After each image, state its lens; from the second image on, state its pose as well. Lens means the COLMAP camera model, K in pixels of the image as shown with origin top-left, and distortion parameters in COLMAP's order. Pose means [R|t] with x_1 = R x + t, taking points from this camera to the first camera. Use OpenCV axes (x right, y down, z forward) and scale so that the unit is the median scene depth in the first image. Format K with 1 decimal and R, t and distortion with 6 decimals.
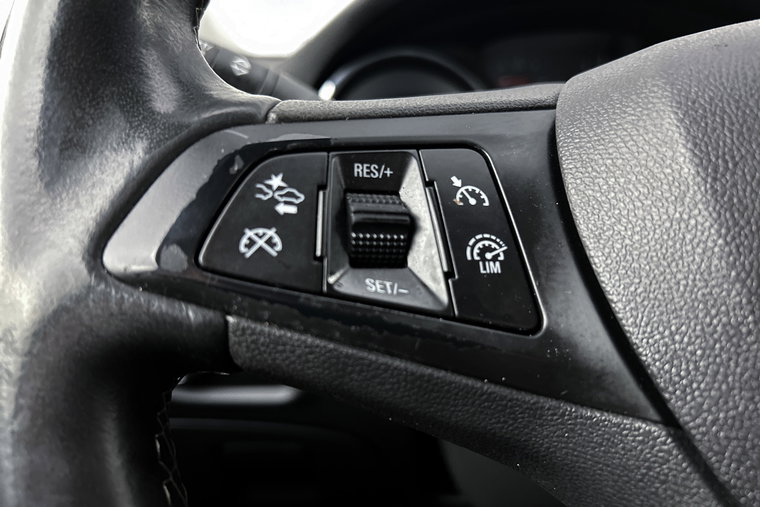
lens RADIAL K [[577.8, 0, 381.2], [0, 577.8, 253.3], [0, 0, 1]] dist [0.066121, -0.071488]
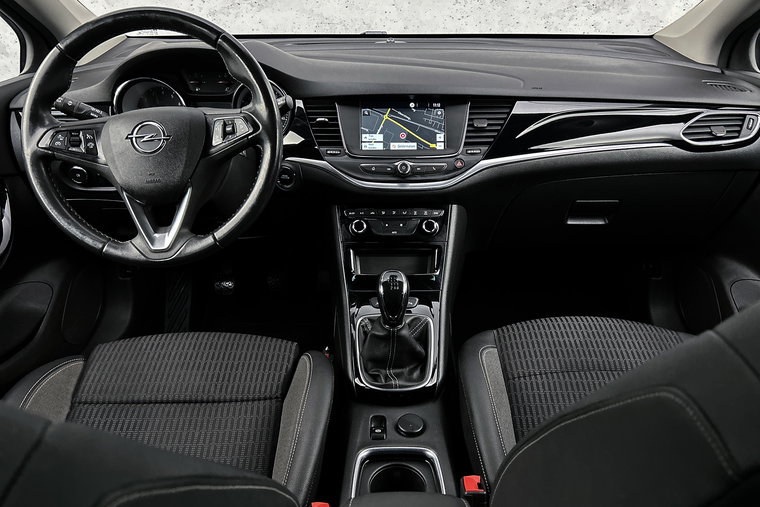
lens RADIAL K [[577.8, 0, 385.4], [0, 577.8, 258.6], [0, 0, 1]] dist [0.066121, -0.071488]
pose [[0.999022, 0.008595, -0.043371, 4.473492], [-0.000494, 0.983031, 0.183438, 0.053886], [0.044212, -0.183237, 0.982074, -6.751378]]
